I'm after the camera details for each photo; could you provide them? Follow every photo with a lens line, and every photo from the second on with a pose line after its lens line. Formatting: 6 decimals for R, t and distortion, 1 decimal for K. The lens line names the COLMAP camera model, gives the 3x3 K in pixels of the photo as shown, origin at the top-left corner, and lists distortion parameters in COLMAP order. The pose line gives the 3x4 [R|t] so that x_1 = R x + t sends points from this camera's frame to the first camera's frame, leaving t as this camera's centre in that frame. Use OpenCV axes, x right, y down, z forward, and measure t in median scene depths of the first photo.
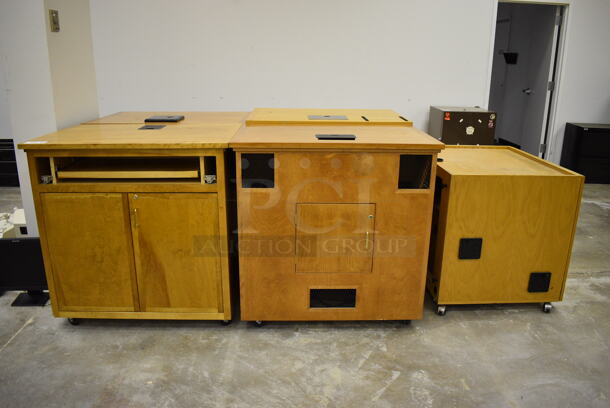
lens RADIAL K [[484.7, 0, 306.6], [0, 484.7, 206.6], [0, 0, 1]] dist [-0.099295, 0.020876]
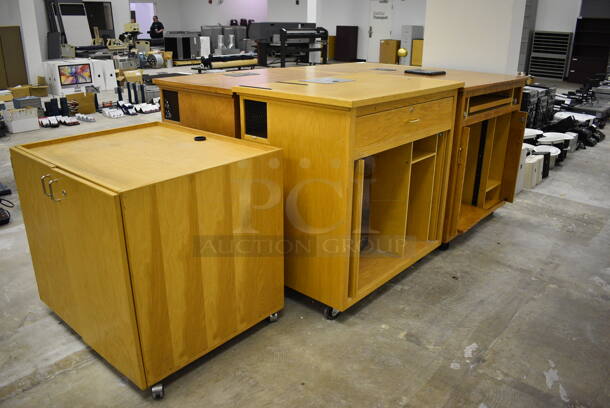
lens RADIAL K [[484.7, 0, 305.5], [0, 484.7, 204.8], [0, 0, 1]] dist [-0.099295, 0.020876]
pose [[-0.681034, 0.240452, -0.691647, 0.897719], [-0.227928, 0.828014, 0.512290, -0.551603], [0.695875, 0.506533, -0.509100, 1.966690]]
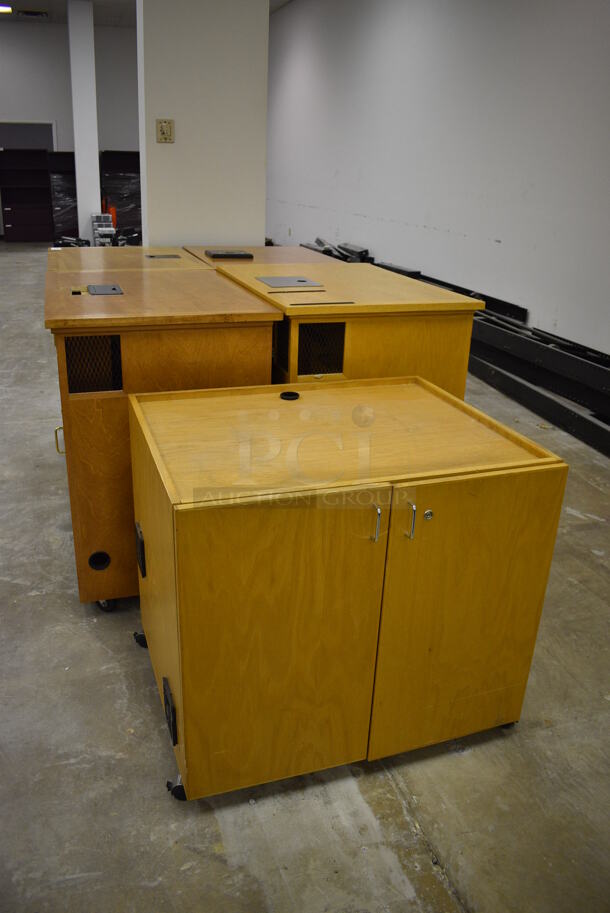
lens RADIAL K [[725.5, 0, 306.2], [0, 725.5, 458.0], [0, 0, 1]] dist [-0.099295, 0.020876]
pose [[0.298482, 0.355631, -0.885683, 1.184190], [-0.309264, 0.913955, 0.262759, -0.296310], [0.902920, 0.195481, 0.382783, 0.954545]]
